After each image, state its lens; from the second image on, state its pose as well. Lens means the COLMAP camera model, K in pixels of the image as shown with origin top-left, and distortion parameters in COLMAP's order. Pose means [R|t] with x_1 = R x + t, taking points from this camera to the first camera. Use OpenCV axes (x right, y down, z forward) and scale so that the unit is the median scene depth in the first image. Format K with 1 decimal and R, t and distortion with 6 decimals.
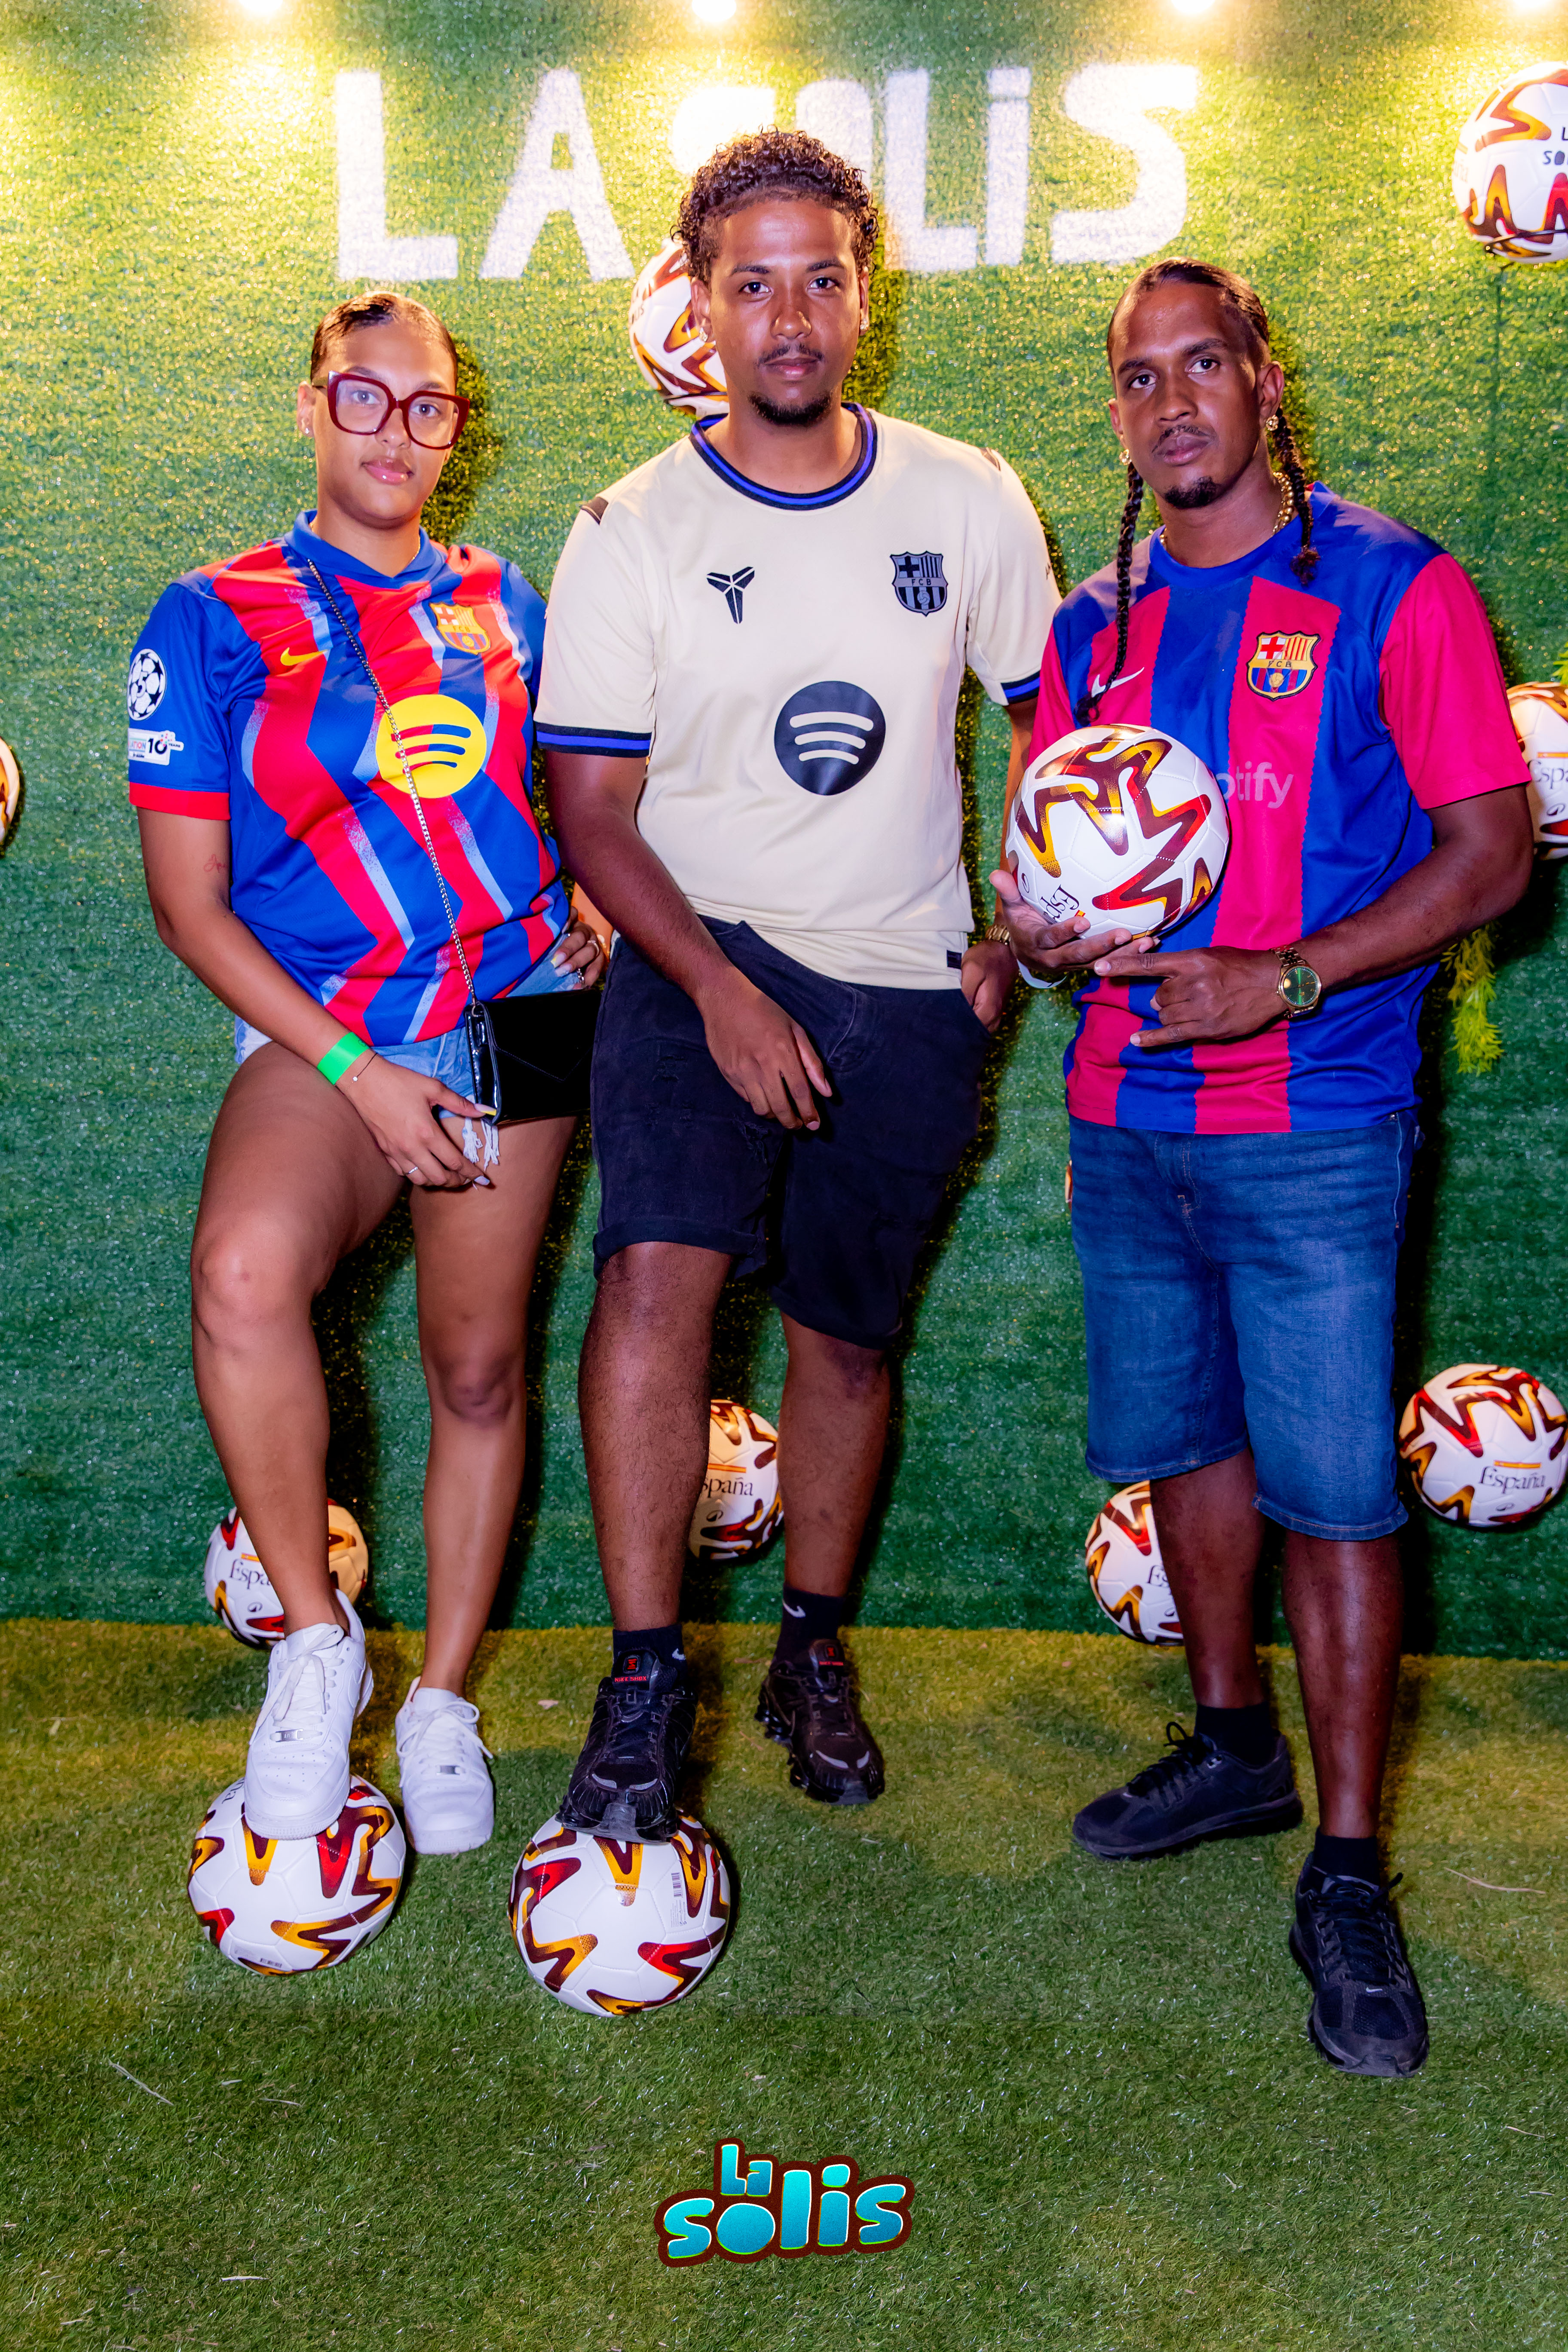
lens RADIAL K [[2290.0, 0, 804.5], [0, 2290.0, 1207.2], [0, 0, 1]] dist [0.009191, 0.000000]
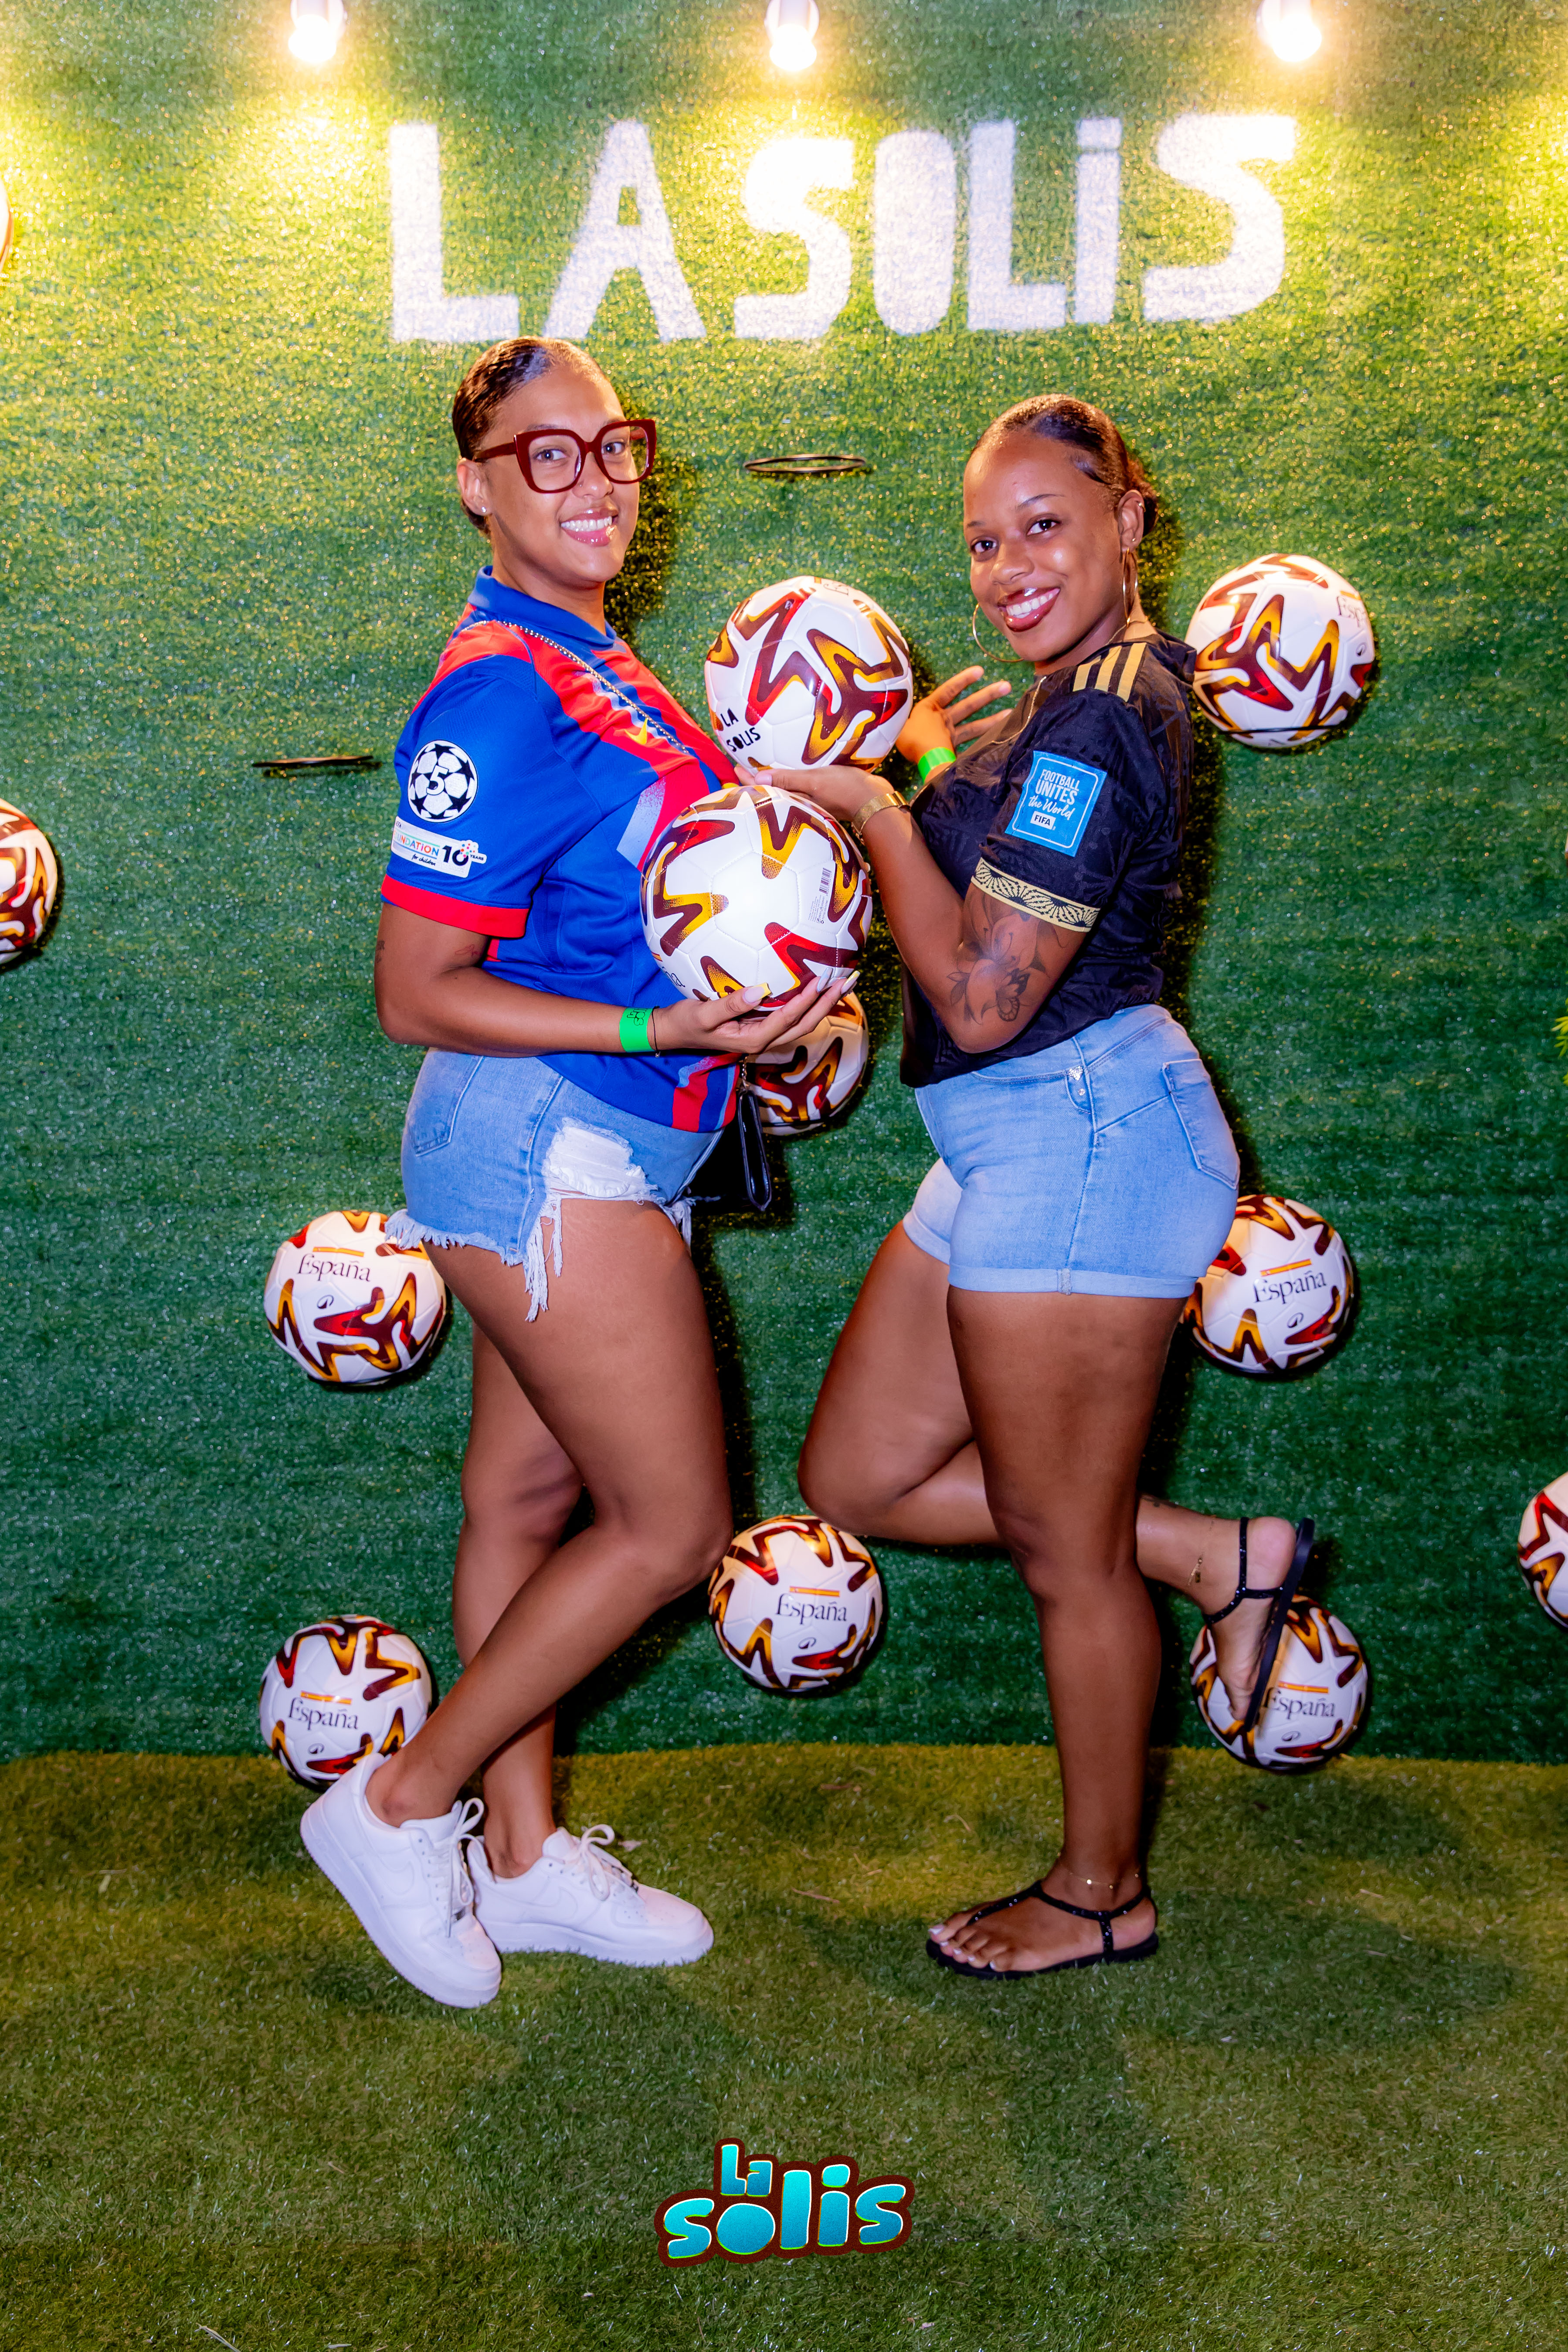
lens RADIAL K [[2169.3, 0, 781.8], [0, 2169.3, 1174.8], [0, 0, 1]] dist [-0.001318, 0.000000]
pose [[0.999644, -0.012820, 0.023402, -0.068301], [0.013141, 0.999821, -0.013630, -0.046319], [-0.023223, 0.013933, 0.999633, 0.107108]]
